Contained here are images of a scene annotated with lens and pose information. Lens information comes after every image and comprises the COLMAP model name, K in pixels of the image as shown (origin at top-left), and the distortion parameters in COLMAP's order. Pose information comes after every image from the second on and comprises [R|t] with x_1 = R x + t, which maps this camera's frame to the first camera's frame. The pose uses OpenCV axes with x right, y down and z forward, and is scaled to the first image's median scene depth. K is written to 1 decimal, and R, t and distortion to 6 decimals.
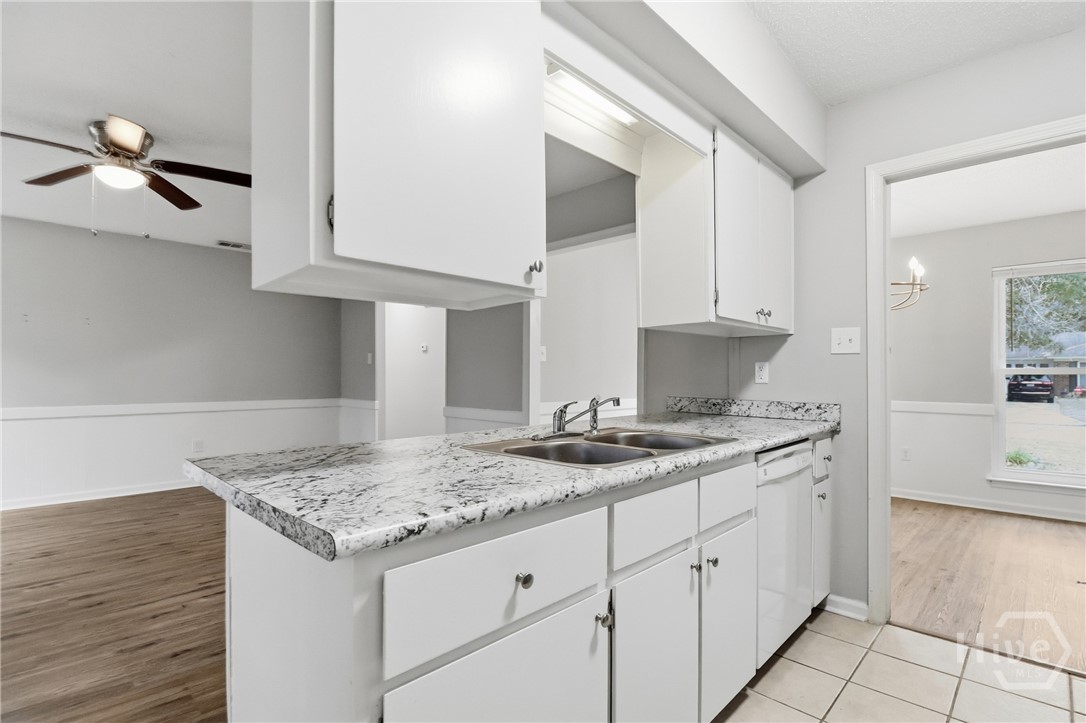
lens RADIAL K [[515.7, 0, 543.7], [0, 515.7, 374.2], [0, 0, 1]] dist [-0.005266, -0.008388]
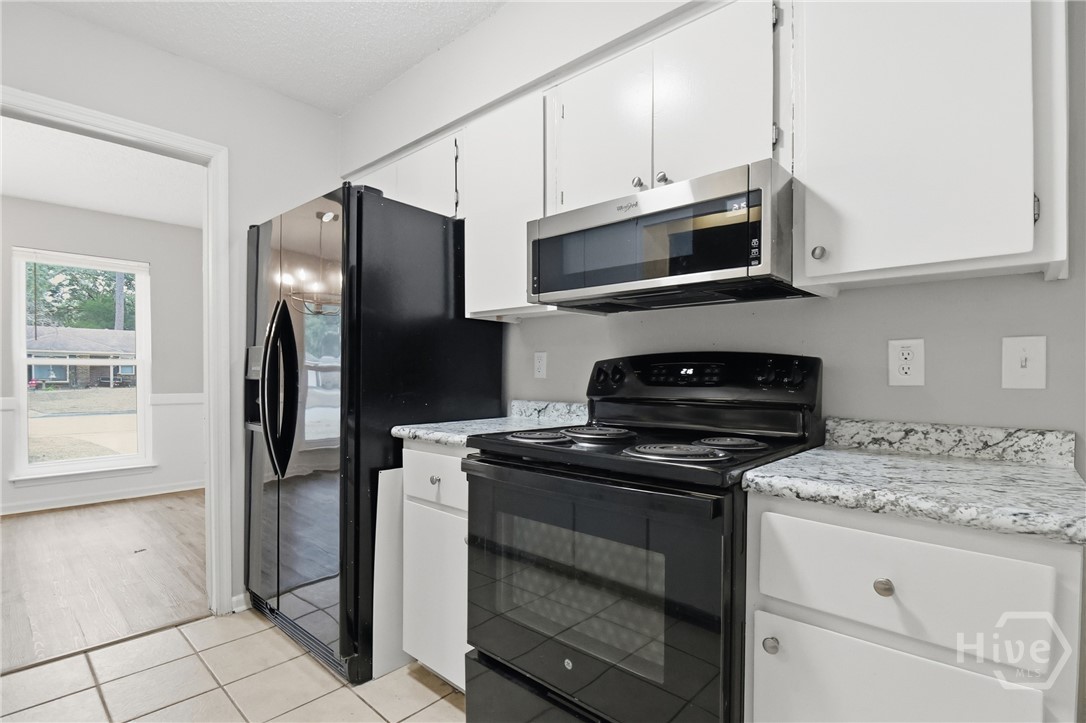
lens RADIAL K [[515.7, 0, 547.1], [0, 515.7, 374.4], [0, 0, 1]] dist [-0.005266, -0.008388]
pose [[-0.036045, -0.006401, 0.999330, -0.104421], [-0.006999, 0.999957, 0.006153, 0.010428], [-0.999326, -0.006773, -0.036088, 0.160457]]
